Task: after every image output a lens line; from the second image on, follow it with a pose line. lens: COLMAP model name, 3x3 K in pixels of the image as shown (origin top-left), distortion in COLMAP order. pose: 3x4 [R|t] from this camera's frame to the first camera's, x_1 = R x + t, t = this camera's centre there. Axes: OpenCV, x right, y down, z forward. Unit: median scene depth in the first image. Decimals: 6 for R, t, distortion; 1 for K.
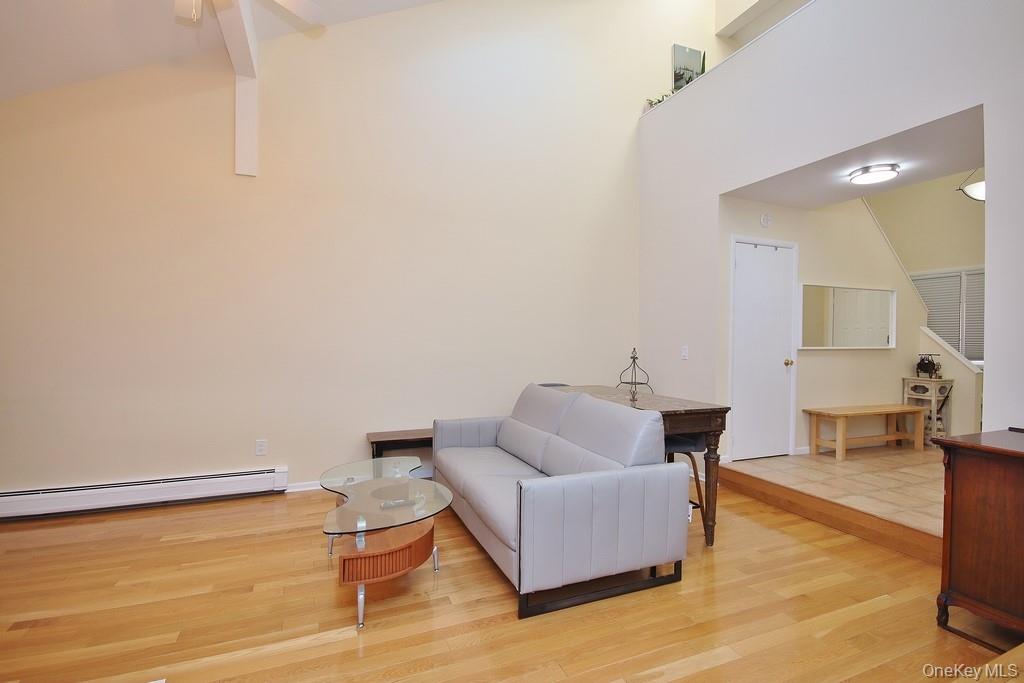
lens RADIAL K [[470.5, 0, 513.0], [0, 470.5, 346.6], [0, 0, 1]] dist [0.001544, -0.003750]
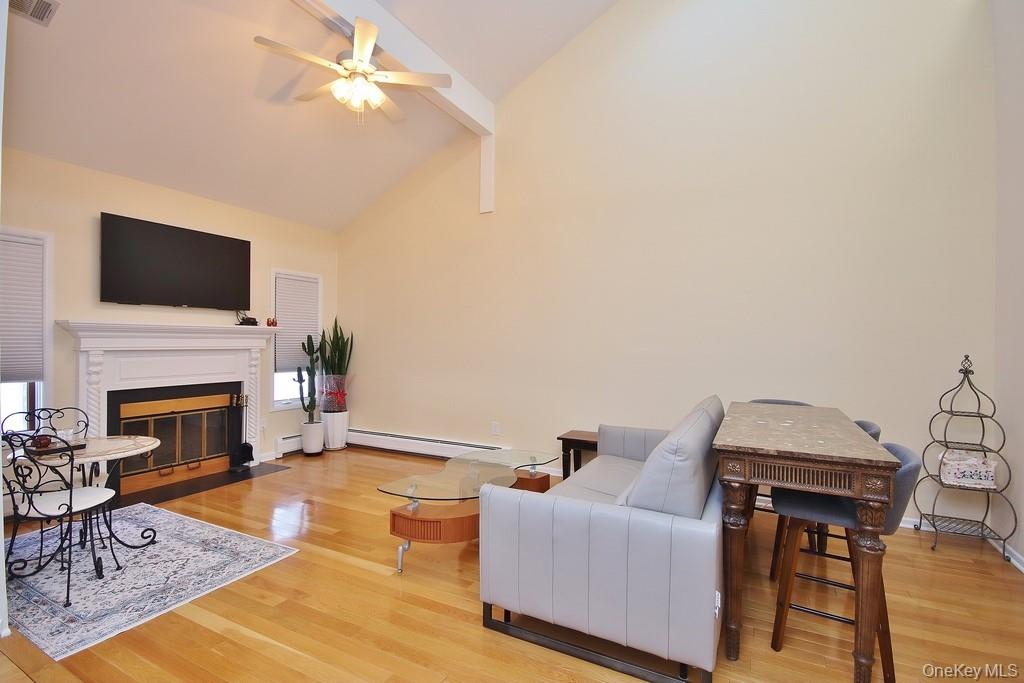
lens RADIAL K [[470.5, 0, 509.7], [0, 470.5, 341.6], [0, 0, 1]] dist [0.001544, -0.003750]
pose [[0.643795, -0.002724, -0.765193, 0.591663], [-0.012263, 0.999828, -0.013878, 0.002588], [0.765100, 0.018318, 0.643651, 0.301627]]
